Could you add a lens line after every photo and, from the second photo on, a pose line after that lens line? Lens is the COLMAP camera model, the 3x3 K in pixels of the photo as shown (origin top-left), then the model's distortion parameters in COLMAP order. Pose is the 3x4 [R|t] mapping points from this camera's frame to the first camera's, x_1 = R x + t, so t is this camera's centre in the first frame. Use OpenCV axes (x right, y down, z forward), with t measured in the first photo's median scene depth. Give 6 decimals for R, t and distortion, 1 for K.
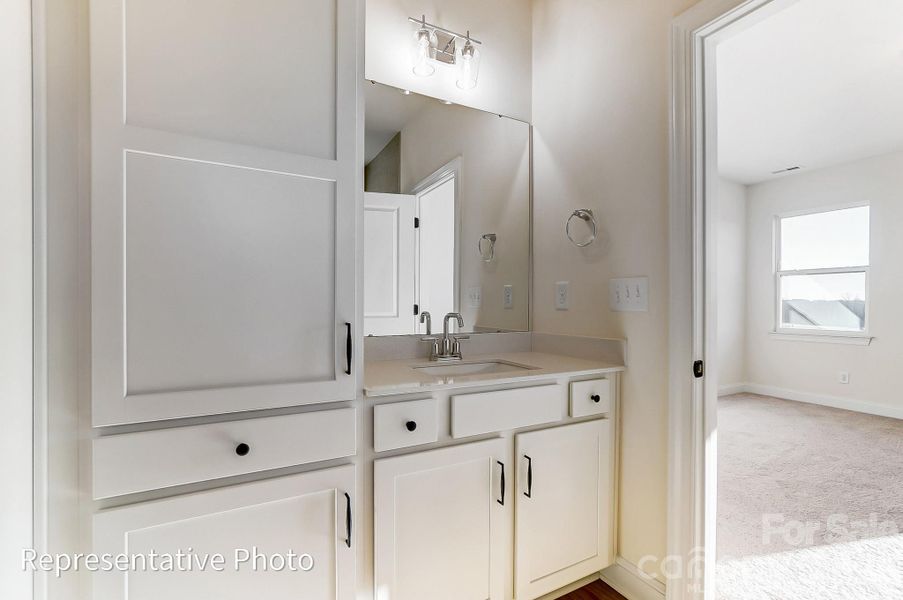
lens RADIAL K [[400.0, 0, 451.5], [0, 400.0, 300.0], [0, 0, 1]] dist [-0.000605, -0.000025]
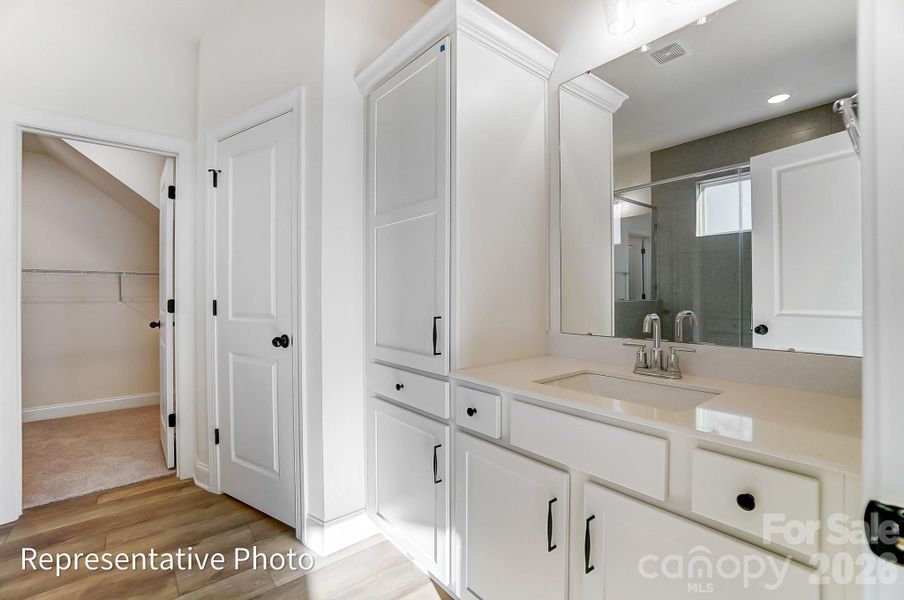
lens RADIAL K [[400.5, 0, 452.0], [0, 400.5, 300.0], [0, 0, 1]] dist [-0.000605, -0.000025]
pose [[0.191338, 0.003164, -0.981519, 0.964285], [0.003194, 0.999988, 0.003846, -0.007143], [0.981519, -0.003871, 0.191325, 0.696924]]
